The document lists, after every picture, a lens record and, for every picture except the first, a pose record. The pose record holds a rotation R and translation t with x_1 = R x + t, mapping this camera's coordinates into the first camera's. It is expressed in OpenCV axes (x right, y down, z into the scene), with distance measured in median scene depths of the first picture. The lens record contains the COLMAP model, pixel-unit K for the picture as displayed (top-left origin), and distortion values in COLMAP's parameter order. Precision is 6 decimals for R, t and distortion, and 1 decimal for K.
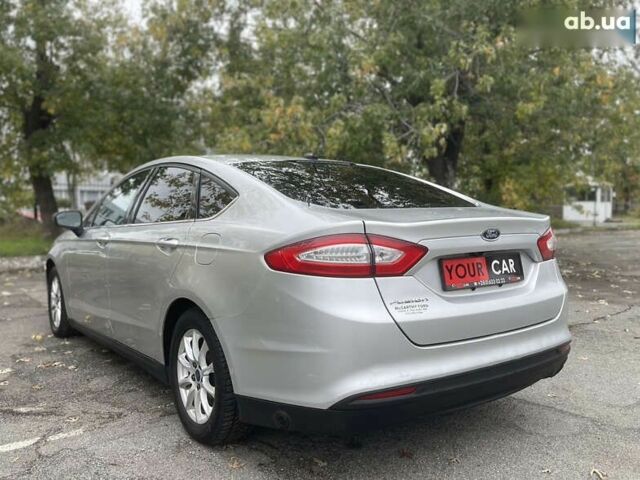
lens RADIAL K [[540.1, 0, 322.2], [0, 540.1, 240.8], [0, 0, 1]] dist [0.043343, -0.032750]
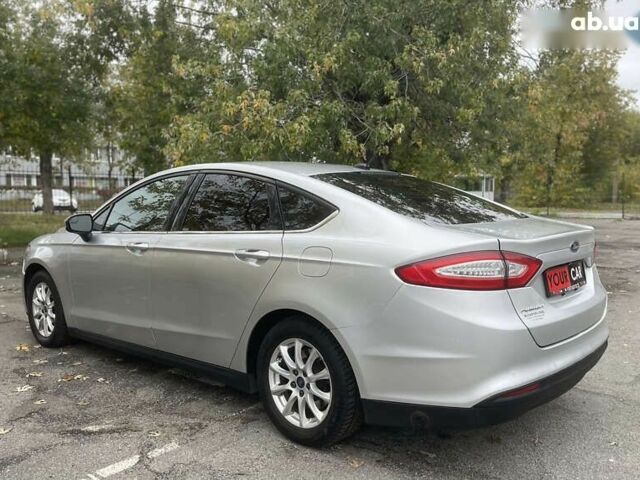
lens RADIAL K [[540.1, 0, 329.5], [0, 540.1, 248.2], [0, 0, 1]] dist [0.043343, -0.032750]
pose [[0.976580, -0.014441, 0.214669, -0.349692], [0.005909, 0.999169, 0.040333, -0.045506], [-0.215073, -0.038120, 0.975854, -0.015591]]
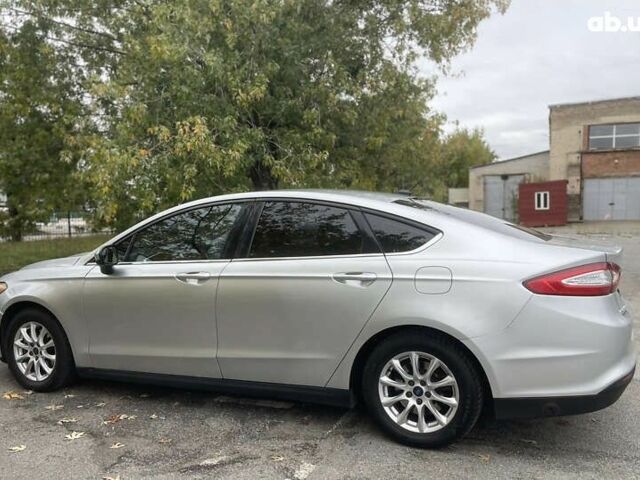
lens RADIAL K [[540.1, 0, 302.7], [0, 540.1, 250.2], [0, 0, 1]] dist [0.043343, -0.032750]
pose [[0.881903, -0.041012, 0.469643, -0.855153], [0.040273, 0.999121, 0.011625, -0.063216], [-0.469707, 0.008661, 0.882780, 0.092993]]
